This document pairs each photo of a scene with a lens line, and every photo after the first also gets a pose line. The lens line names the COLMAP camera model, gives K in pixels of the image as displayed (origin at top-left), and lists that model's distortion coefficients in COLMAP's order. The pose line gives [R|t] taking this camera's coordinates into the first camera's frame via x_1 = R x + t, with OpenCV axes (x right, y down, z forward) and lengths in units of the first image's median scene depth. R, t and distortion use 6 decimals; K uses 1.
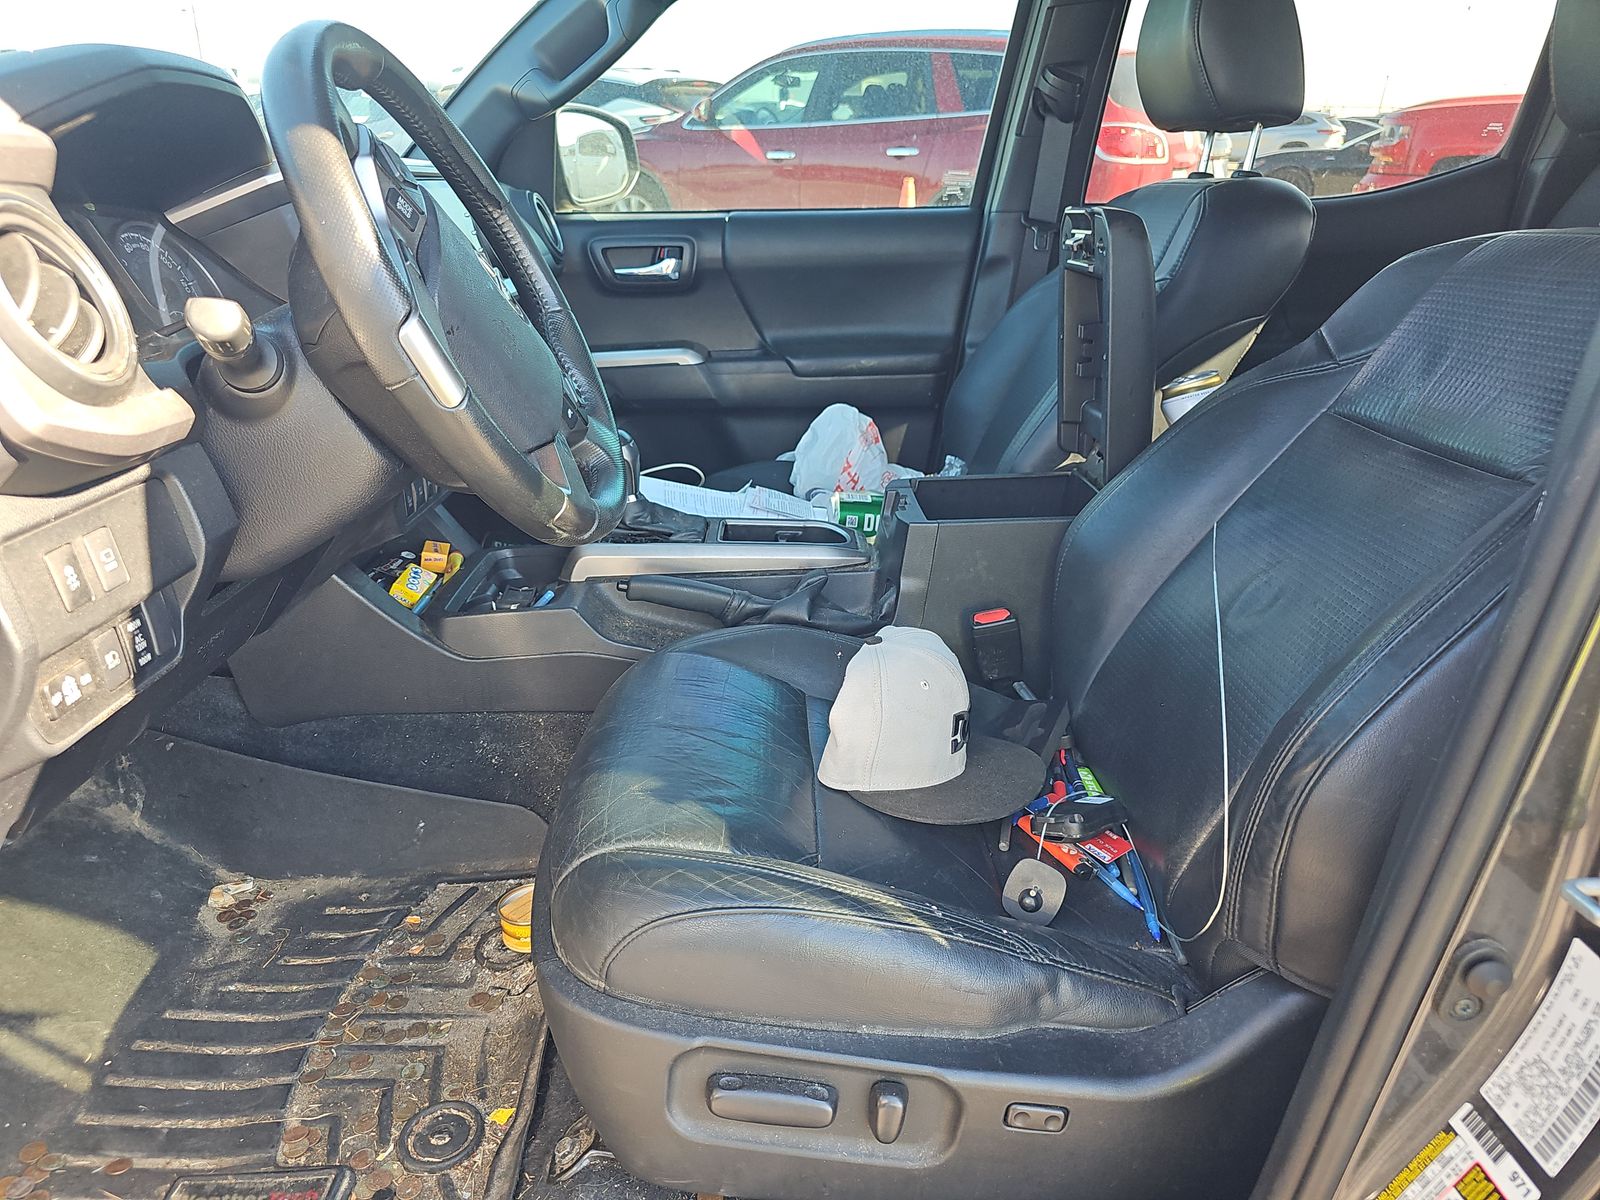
lens RADIAL K [[1063.2, 0, 774.9], [0, 1063.2, 607.3], [0, 0, 1]] dist [0.001471, 0.000052]
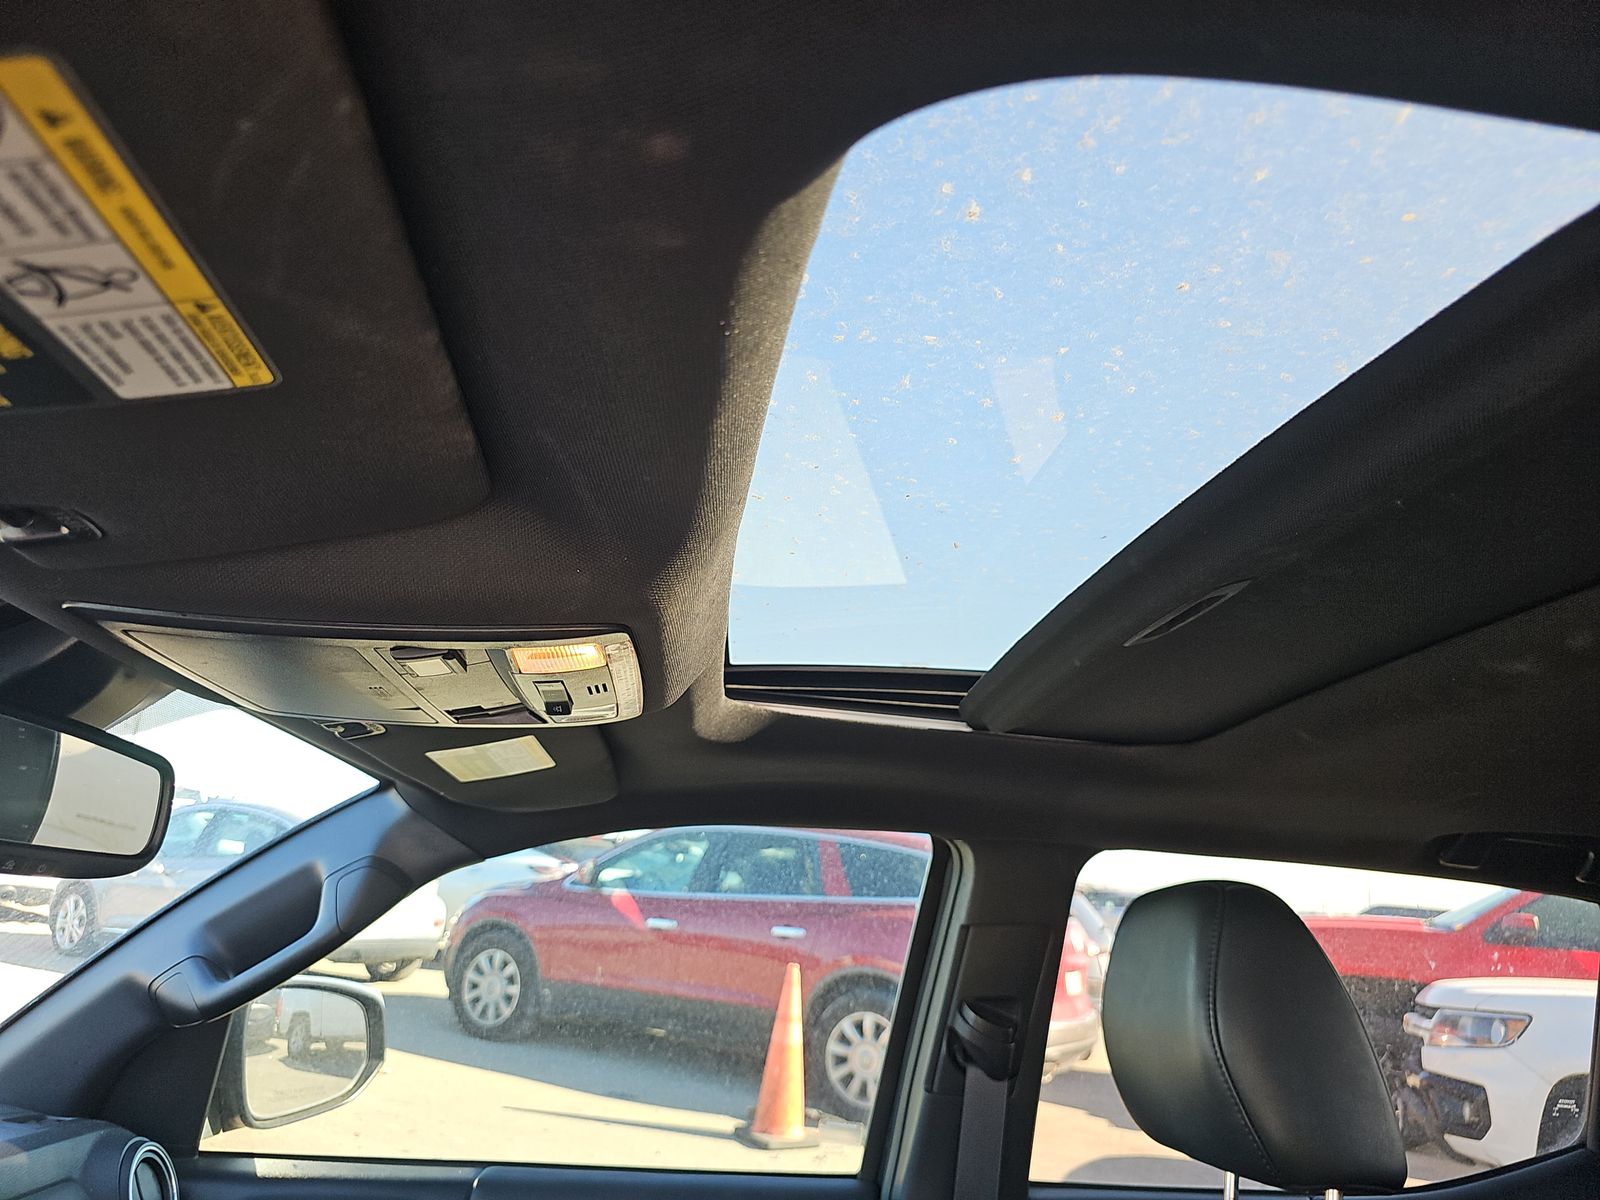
lens RADIAL K [[1063.2, 0, 774.9], [0, 1063.2, 607.3], [0, 0, 1]] dist [0.001471, 0.000052]
pose [[0.993682, 0.086557, 0.071436, 0.105135], [-0.023874, 0.784990, -0.619048, -0.463375], [-0.109660, 0.613432, 0.782097, 0.531324]]
